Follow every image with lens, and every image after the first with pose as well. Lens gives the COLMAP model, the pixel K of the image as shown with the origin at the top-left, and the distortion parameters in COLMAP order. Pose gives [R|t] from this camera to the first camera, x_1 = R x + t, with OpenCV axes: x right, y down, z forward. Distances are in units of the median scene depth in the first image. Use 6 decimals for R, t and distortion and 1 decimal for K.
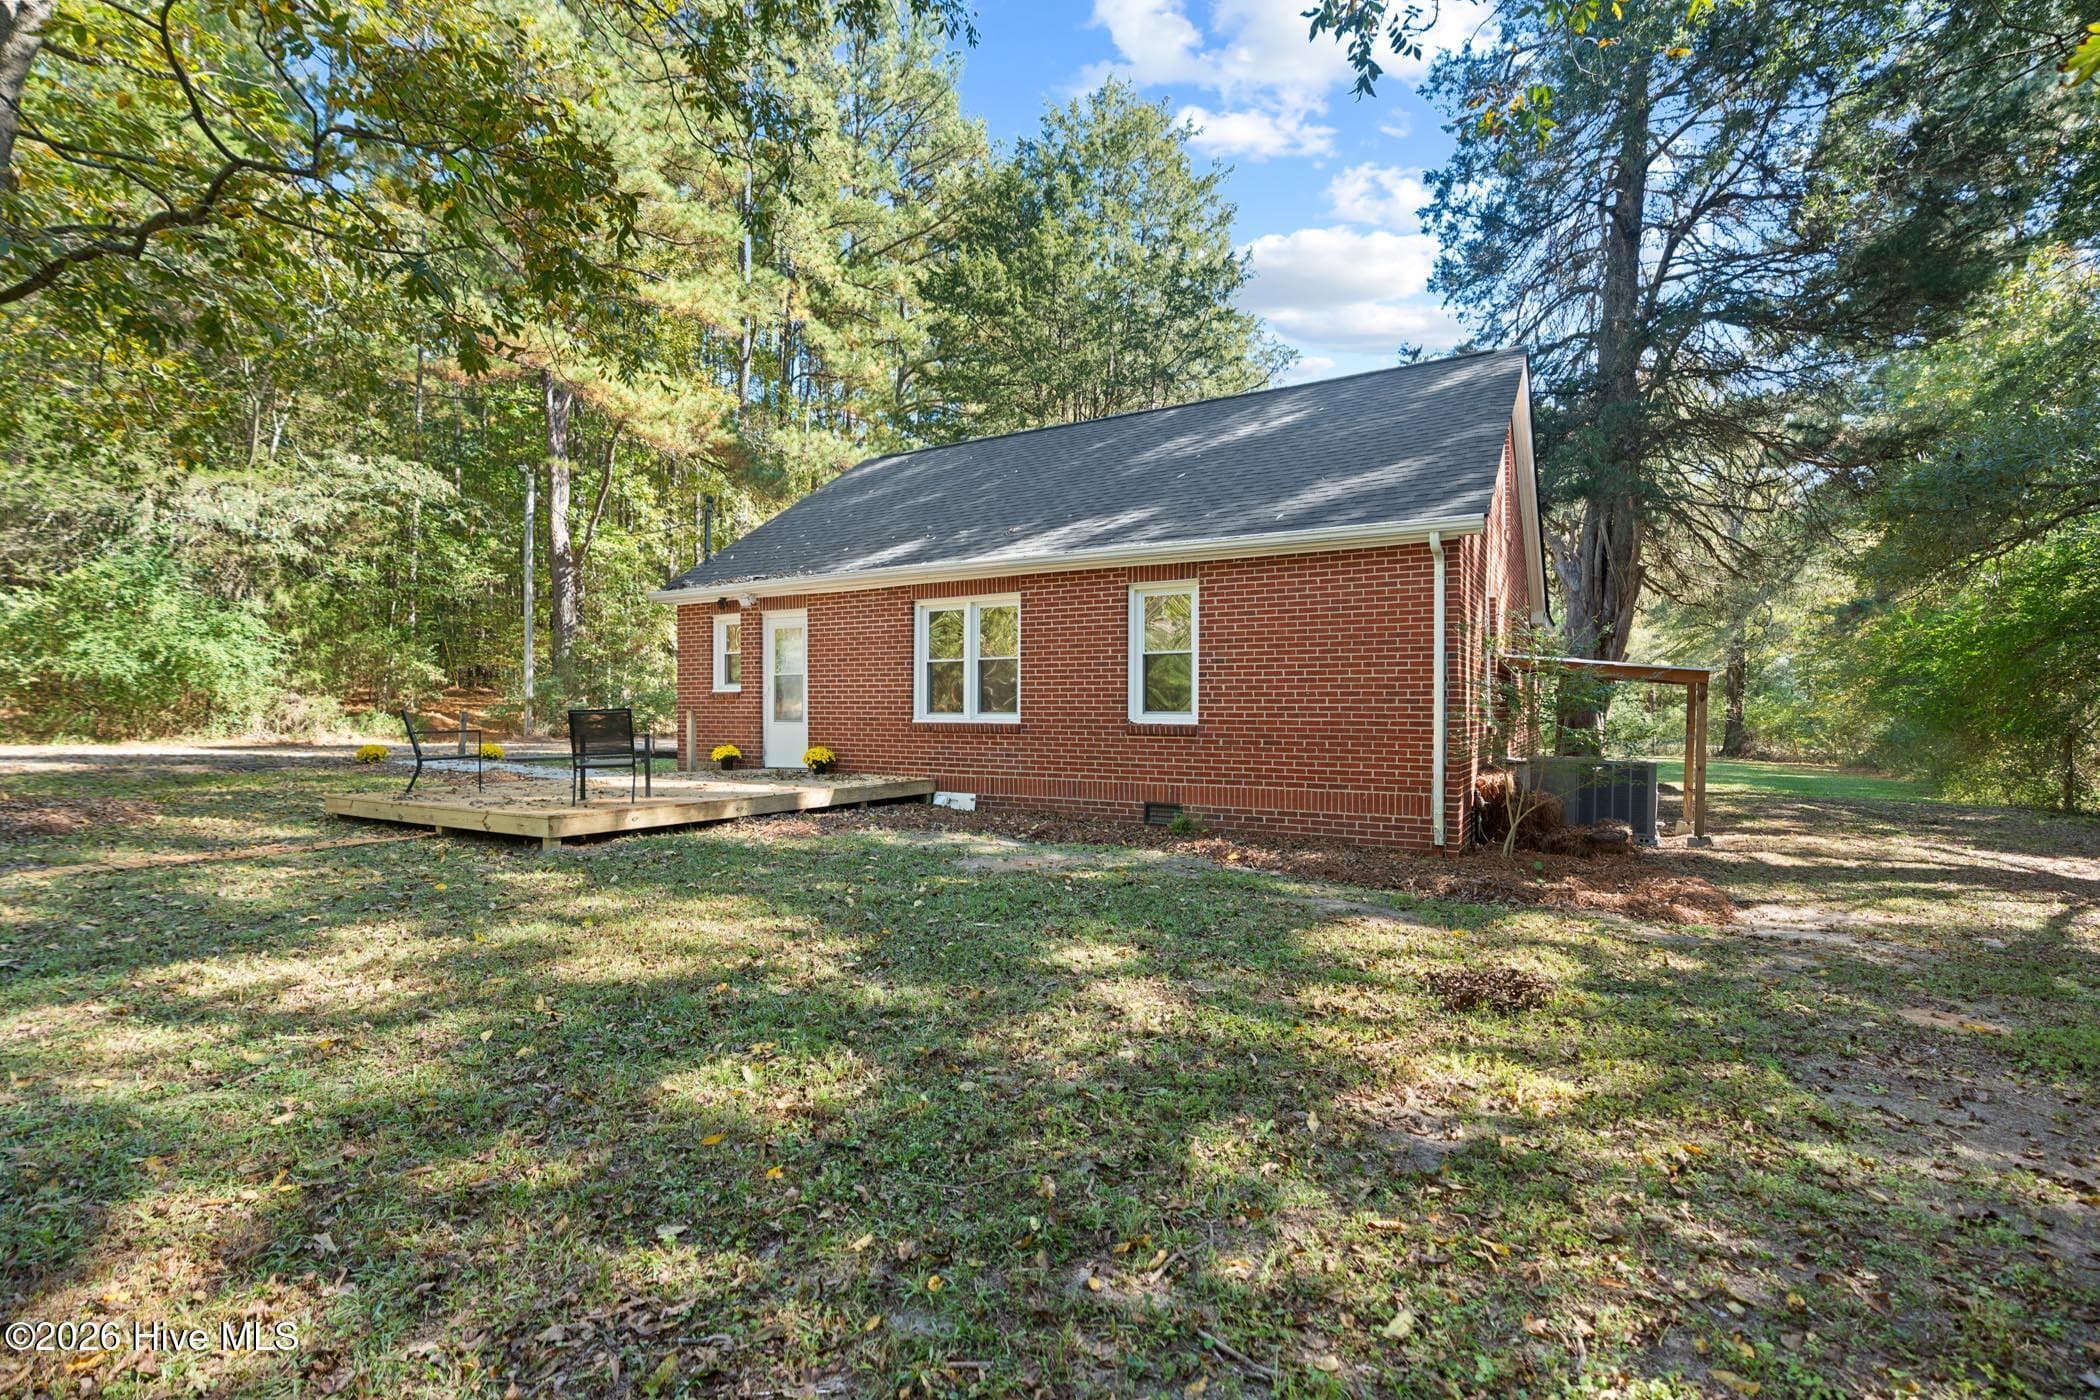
lens RADIAL K [[1705.0, 0, 998.7], [0, 1705.0, 717.7], [0, 0, 1]] dist [0.008469, 0.001007]
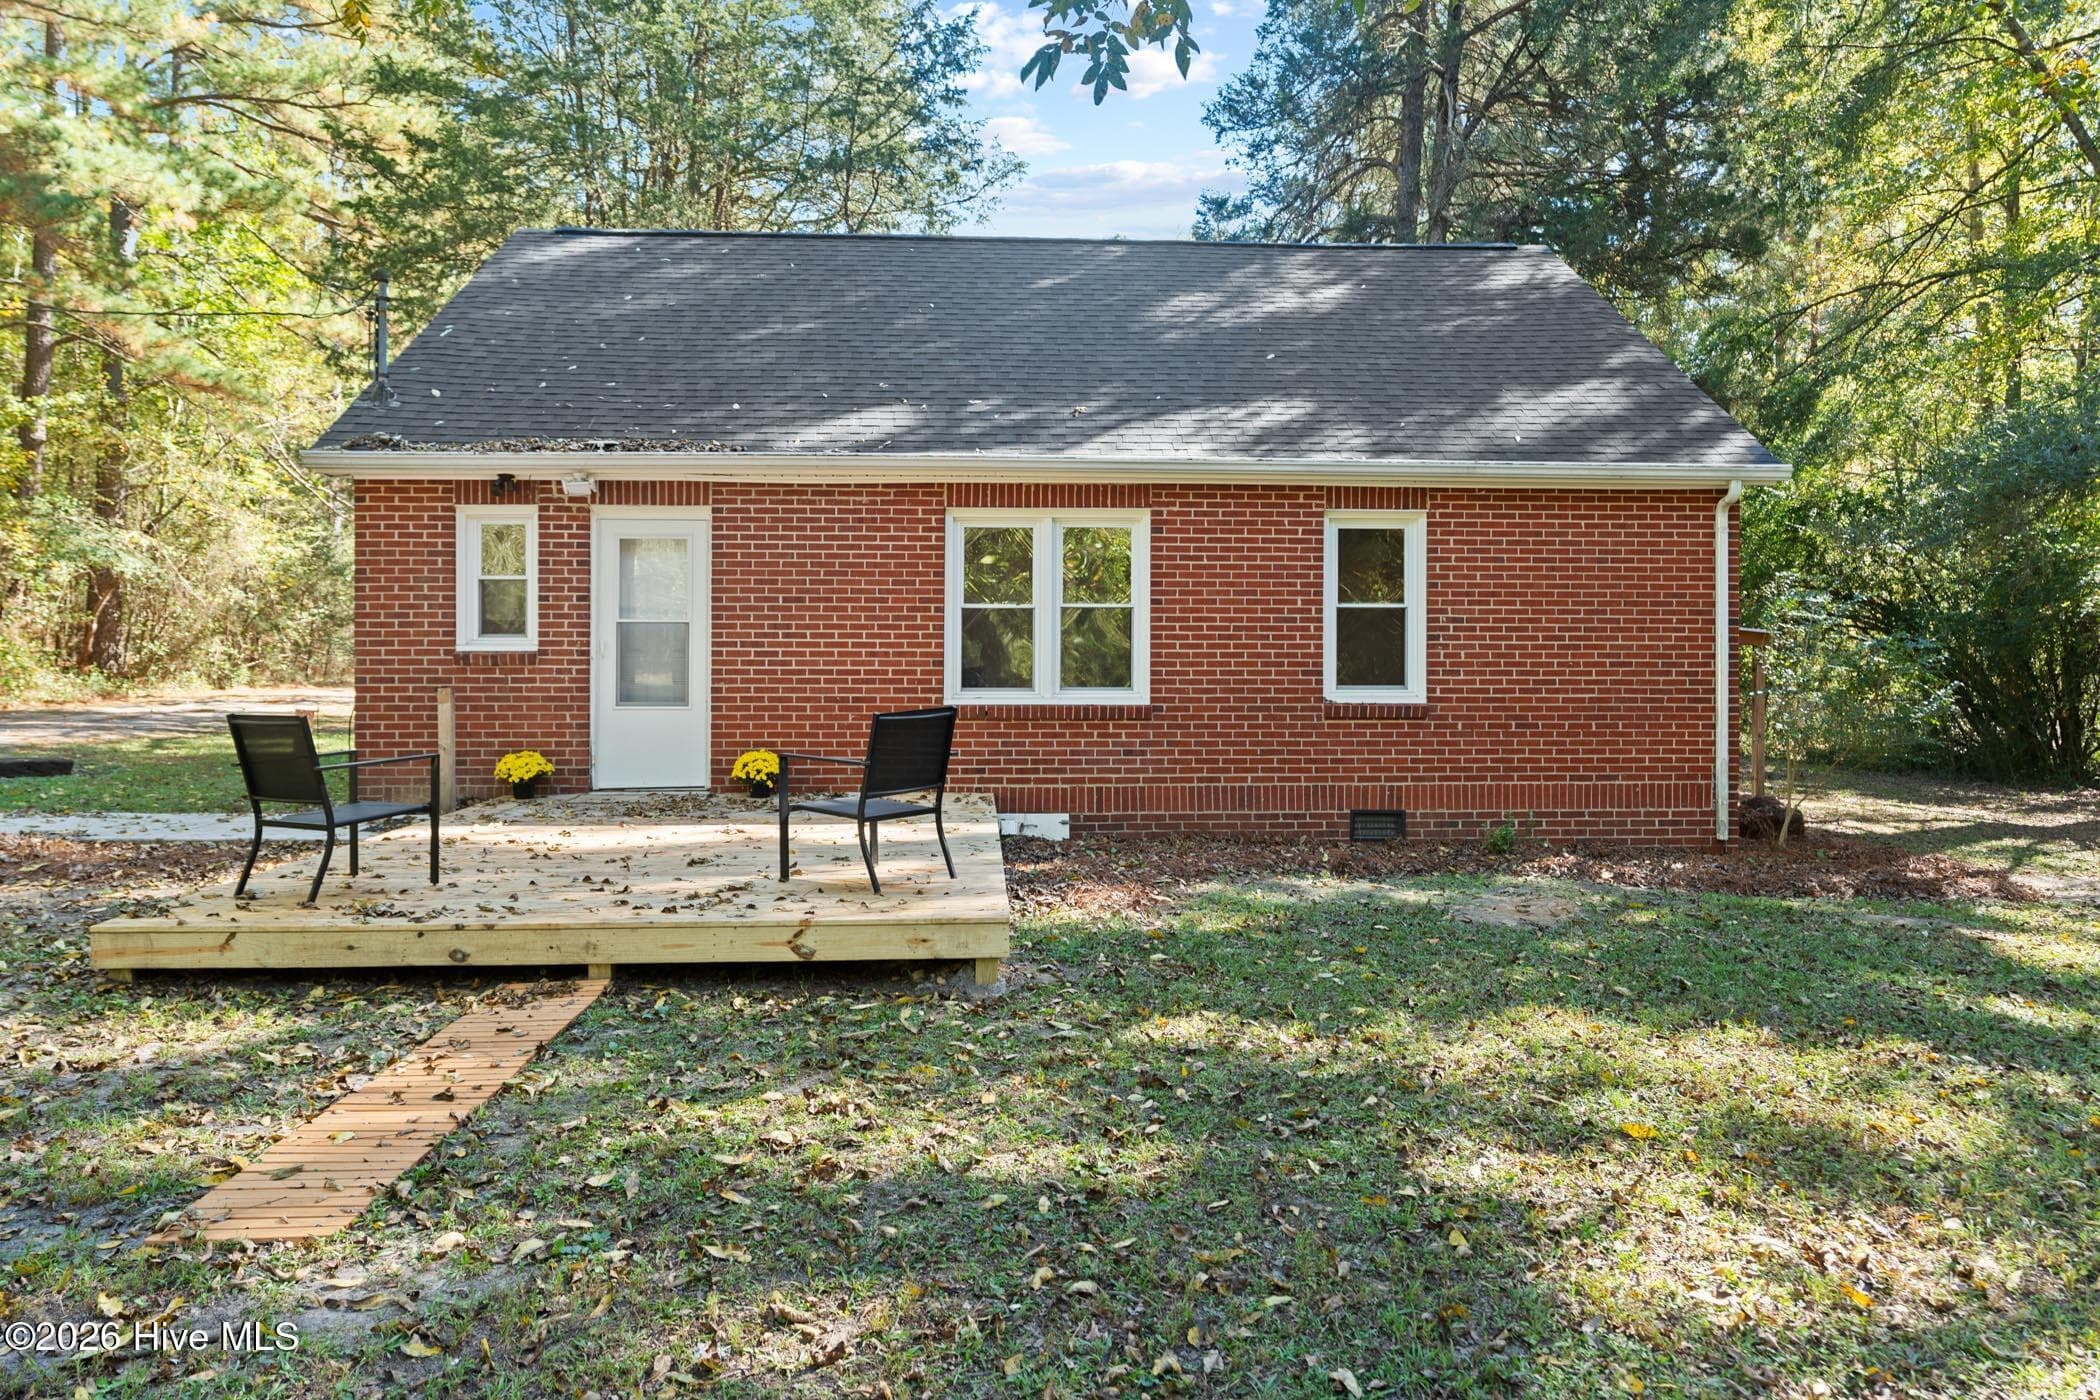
lens RADIAL K [[1747.5, 0, 1050.0], [0, 1747.5, 700.0], [0, 0, 1]] dist [0.023956, 0.003194]
pose [[0.622381, -0.007580, 0.782678, -0.537374], [0.004881, 0.999971, 0.005802, -0.002613], [-0.782699, 0.000209, 0.622400, 0.587131]]
